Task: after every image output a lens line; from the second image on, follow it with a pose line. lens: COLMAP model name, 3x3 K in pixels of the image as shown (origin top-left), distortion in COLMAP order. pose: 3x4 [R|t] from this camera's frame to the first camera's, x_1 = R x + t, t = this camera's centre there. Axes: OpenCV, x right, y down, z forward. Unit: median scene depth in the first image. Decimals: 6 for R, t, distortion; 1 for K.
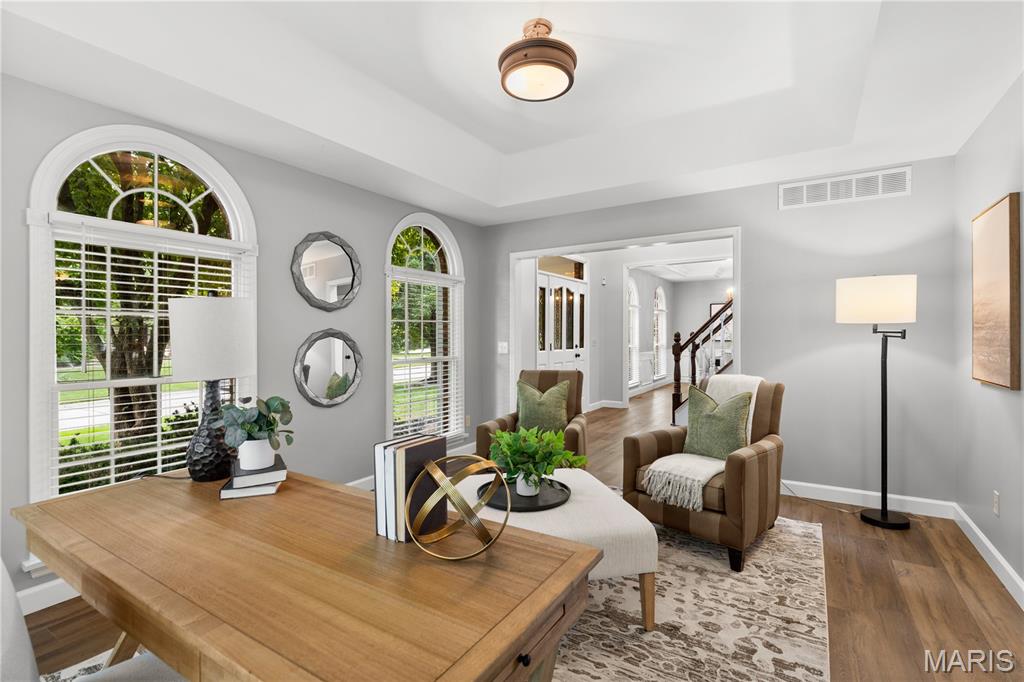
lens RADIAL K [[470.1, 0, 511.4], [0, 470.1, 339.5], [0, 0, 1]] dist [-0.001392, -0.000400]
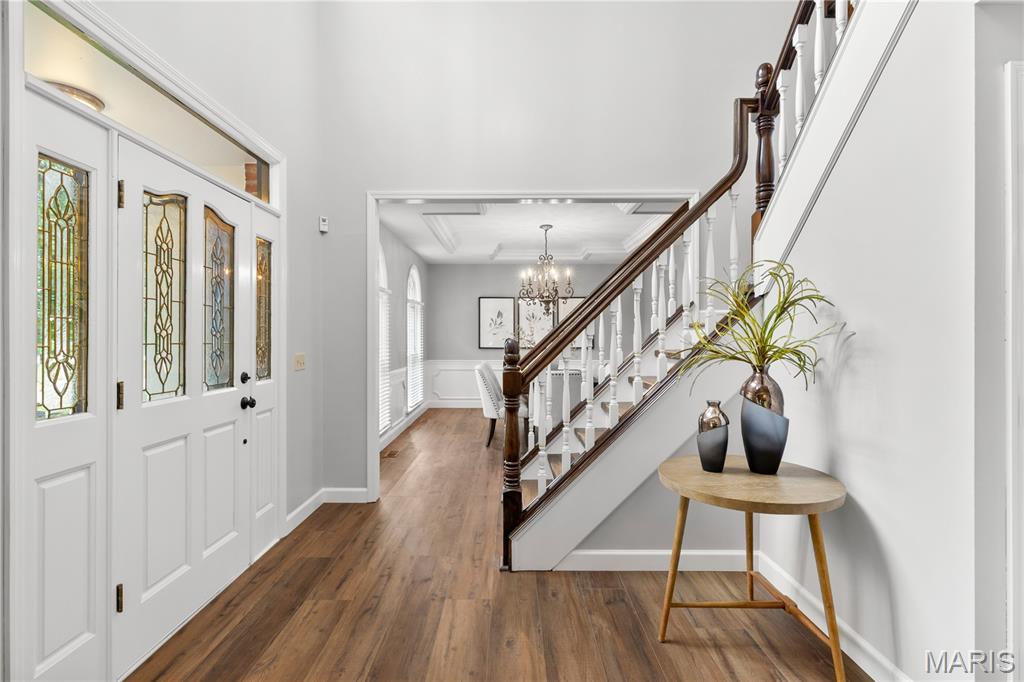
lens RADIAL K [[470.1, 0, 509.3], [0, 470.1, 338.2], [0, 0, 1]] dist [-0.001392, -0.000400]
pose [[0.841892, -0.000506, 0.539647, 0.110995], [0.001425, 0.999998, -0.001284, -0.014155], [-0.539645, 0.001850, 0.841891, 0.567017]]
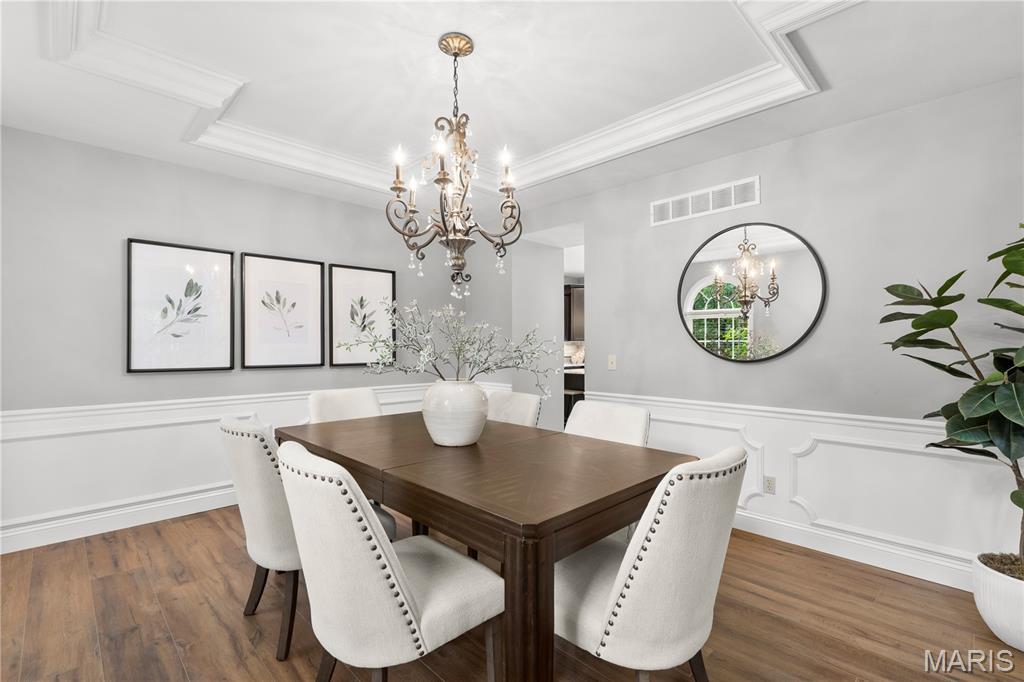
lens RADIAL K [[470.1, 0, 514.4], [0, 470.1, 347.0], [0, 0, 1]] dist [-0.001392, -0.000400]
pose [[0.244948, -0.003280, 0.969531, 0.311484], [0.002575, 0.999993, 0.002732, -0.015252], [-0.969533, 0.001827, 0.244955, 1.075153]]
